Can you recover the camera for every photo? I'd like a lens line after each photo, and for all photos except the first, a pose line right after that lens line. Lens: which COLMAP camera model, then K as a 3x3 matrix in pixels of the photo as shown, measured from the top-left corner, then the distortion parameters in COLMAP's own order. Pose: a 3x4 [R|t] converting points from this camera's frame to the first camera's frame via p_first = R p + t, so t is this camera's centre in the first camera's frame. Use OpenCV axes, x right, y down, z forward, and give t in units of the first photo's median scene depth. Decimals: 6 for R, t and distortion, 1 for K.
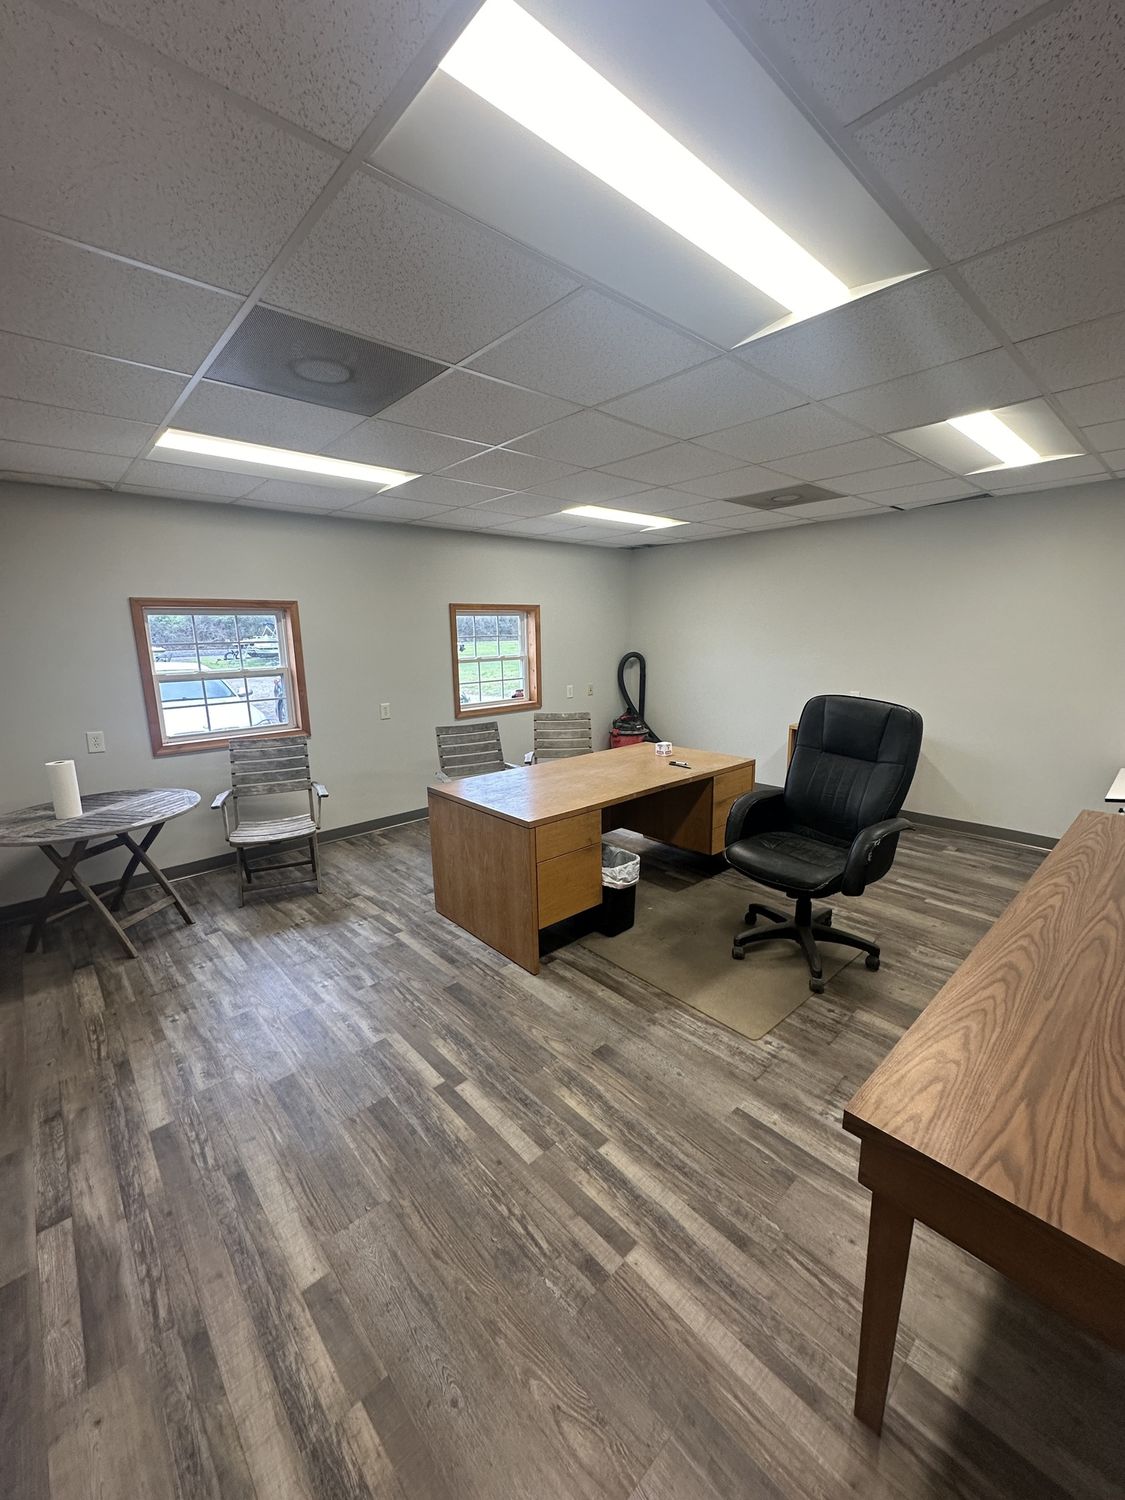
lens RADIAL K [[598.2, 0, 566.7], [0, 598.2, 748.8], [0, 0, 1]] dist [-0.005311, 0.001189]
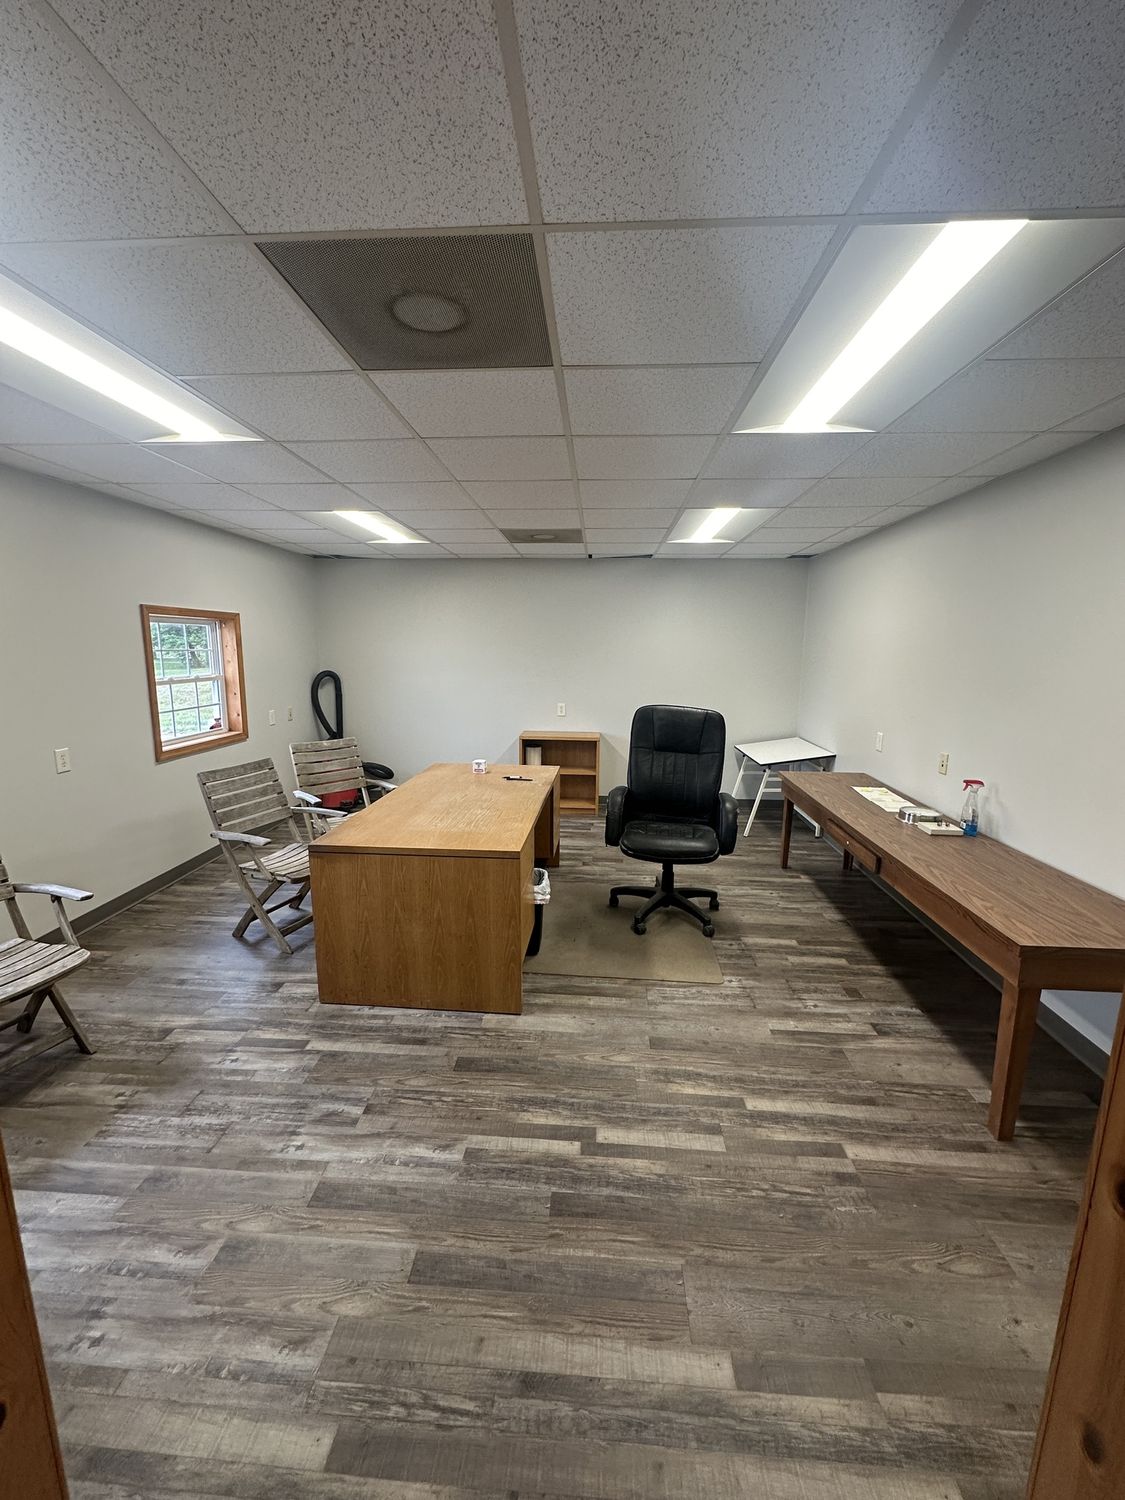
lens RADIAL K [[598.2, 0, 555.1], [0, 598.2, 749.6], [0, 0, 1]] dist [-0.005311, 0.001189]
pose [[0.722570, -0.092067, 0.685140, -0.773464], [0.110721, 0.993710, 0.016762, -0.055307], [-0.682374, 0.063748, 0.728219, 0.316396]]
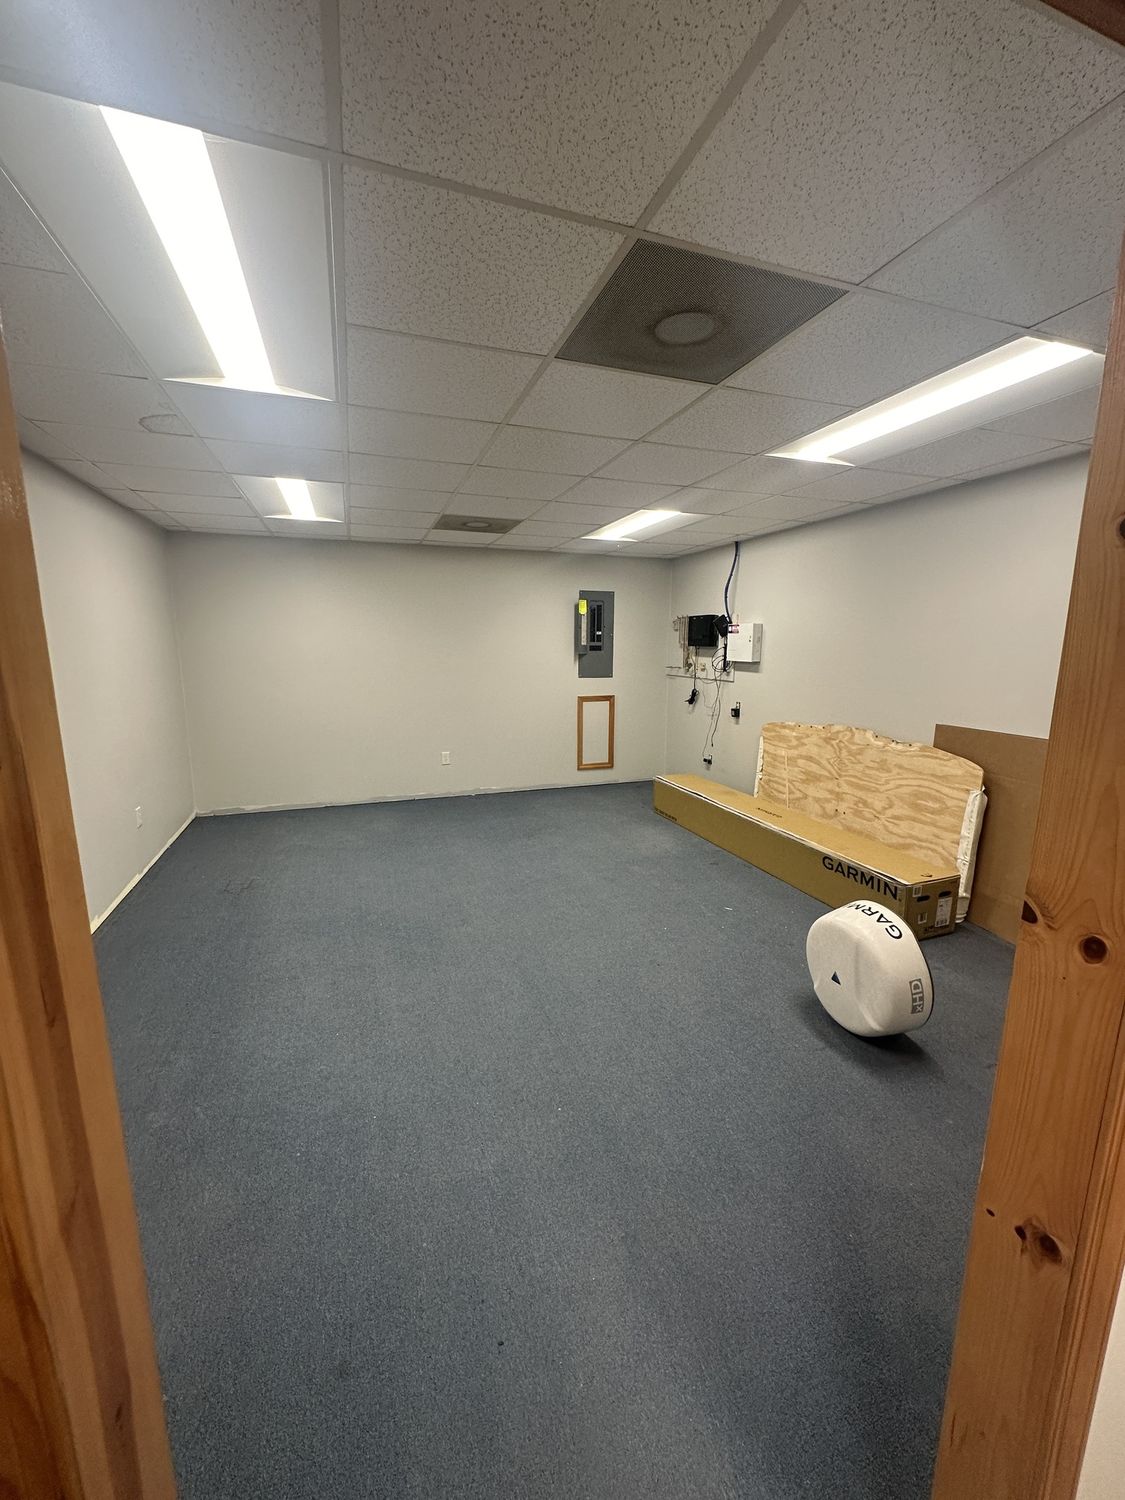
lens RADIAL K [[598.2, 0, 560.1], [0, 598.2, 752.5], [0, 0, 1]] dist [-0.005311, 0.001189]
pose [[0.392119, -0.150980, 0.907440, -1.186983], [0.167167, 0.981711, 0.091102, -0.122590], [-0.904598, 0.115972, 0.410186, 0.775082]]
